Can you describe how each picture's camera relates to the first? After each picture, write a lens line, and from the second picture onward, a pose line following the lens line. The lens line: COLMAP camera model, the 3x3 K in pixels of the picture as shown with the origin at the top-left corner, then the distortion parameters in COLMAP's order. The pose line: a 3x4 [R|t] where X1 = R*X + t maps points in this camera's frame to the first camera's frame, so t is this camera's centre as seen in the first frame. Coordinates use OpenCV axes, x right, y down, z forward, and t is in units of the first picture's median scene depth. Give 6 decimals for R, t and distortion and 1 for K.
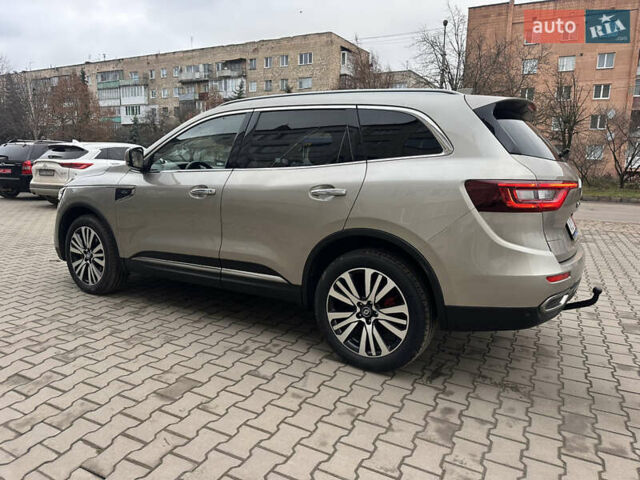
lens RADIAL K [[451.4, 0, 317.6], [0, 451.4, 241.4], [0, 0, 1]] dist [0.036217, -0.046511]
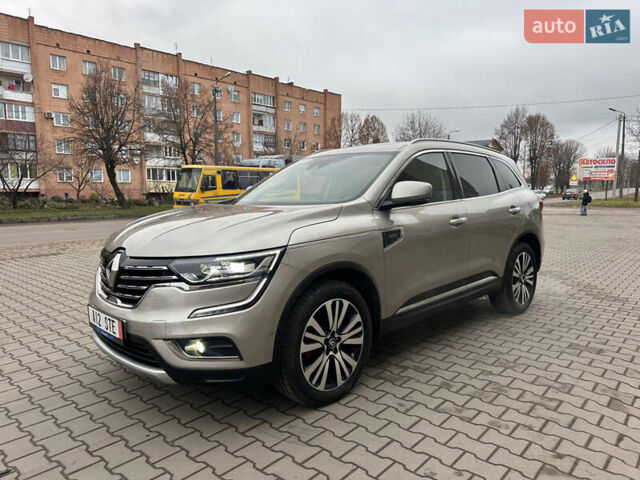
lens RADIAL K [[451.4, 0, 319.6], [0, 451.4, 237.1], [0, 0, 1]] dist [0.036217, -0.046511]
pose [[0.234488, -0.120673, 0.964600, -1.318103], [0.169388, 0.982158, 0.081692, -0.205596], [-0.957248, 0.144236, 0.250744, 0.986522]]
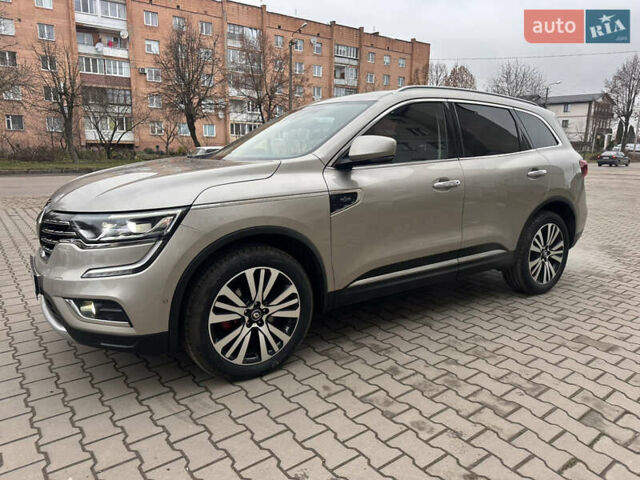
lens RADIAL K [[451.4, 0, 316.0], [0, 451.4, 233.3], [0, 0, 1]] dist [0.036217, -0.046511]
pose [[0.414574, -0.186181, 0.890767, -1.155150], [0.145084, 0.979850, 0.137277, -0.168016], [-0.898376, 0.072325, 0.433232, 0.790068]]
